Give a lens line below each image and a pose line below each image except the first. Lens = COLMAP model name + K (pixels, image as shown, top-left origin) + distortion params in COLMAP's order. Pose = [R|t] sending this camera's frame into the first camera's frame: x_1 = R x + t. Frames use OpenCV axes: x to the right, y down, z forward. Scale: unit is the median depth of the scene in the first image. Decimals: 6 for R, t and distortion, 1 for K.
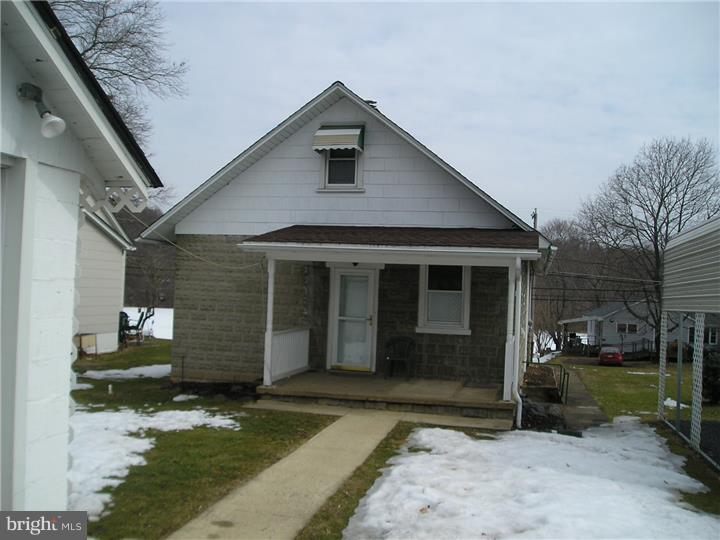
lens RADIAL K [[742.3, 0, 360.0], [0, 742.3, 270.0], [0, 0, 1]] dist [-0.128159, 0.092706]
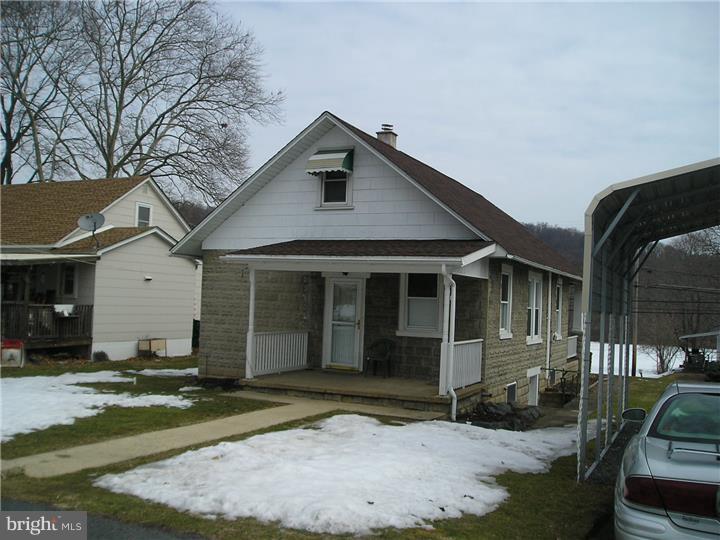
lens RADIAL K [[742.3, 0, 360.0], [0, 742.3, 270.0], [0, 0, 1]] dist [-0.128159, 0.092706]
pose [[0.979030, -0.010241, -0.203457, 0.242855], [0.005651, 0.999717, -0.023128, 0.012216], [0.203636, 0.021493, 0.978811, -0.085376]]
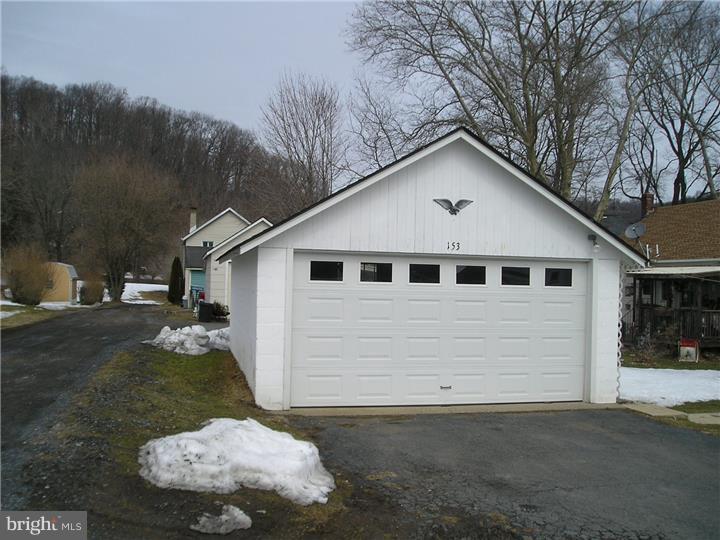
lens RADIAL K [[742.3, 0, 360.0], [0, 742.3, 270.0], [0, 0, 1]] dist [-0.128159, 0.092706]
pose [[0.467119, -0.042921, -0.883152, 0.439914], [0.020505, 0.999078, -0.037710, -0.003037], [0.883956, -0.000494, 0.467569, -0.317895]]
